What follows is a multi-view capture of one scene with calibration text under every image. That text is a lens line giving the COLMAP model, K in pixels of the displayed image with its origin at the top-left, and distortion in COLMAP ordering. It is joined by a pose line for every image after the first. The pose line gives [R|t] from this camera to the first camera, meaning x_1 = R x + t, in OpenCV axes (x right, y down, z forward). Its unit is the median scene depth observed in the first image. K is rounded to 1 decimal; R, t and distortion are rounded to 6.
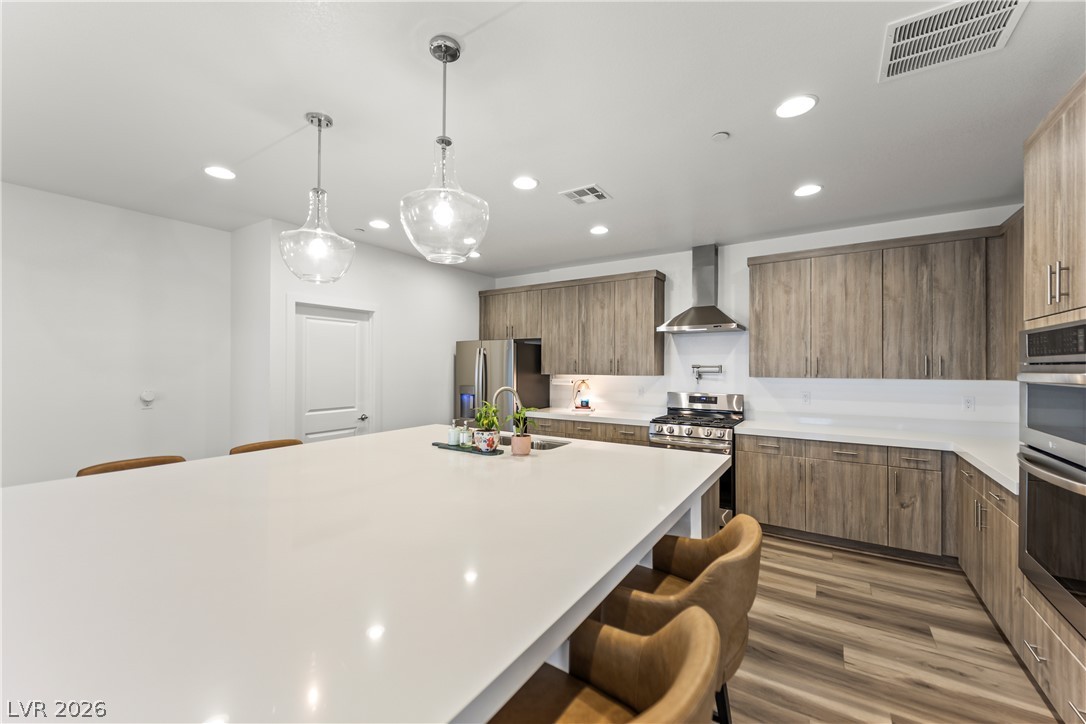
lens RADIAL K [[428.6, 0, 536.7], [0, 428.6, 365.5], [0, 0, 1]] dist [0.003389, -0.006592]
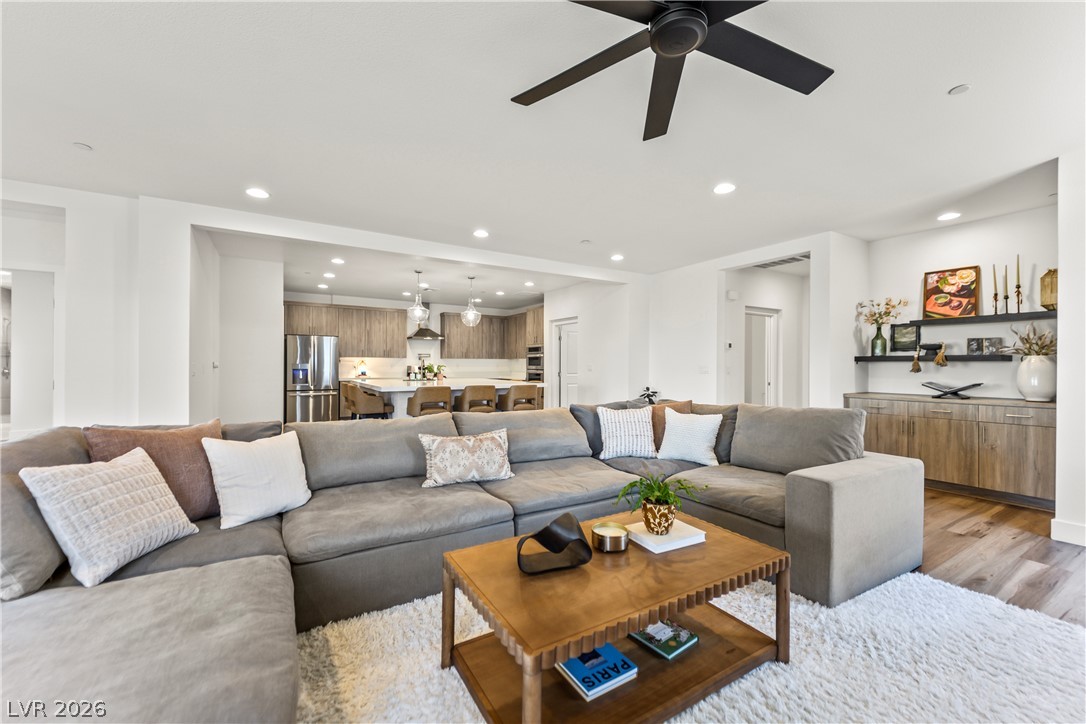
lens RADIAL K [[428.6, 0, 536.6], [0, 428.6, 365.6], [0, 0, 1]] dist [0.003389, -0.006592]
pose [[0.429899, -0.003748, 0.902869, -1.476484], [-0.008394, 0.999932, 0.008148, 0.041074], [-0.902838, -0.011082, 0.429838, -0.568551]]
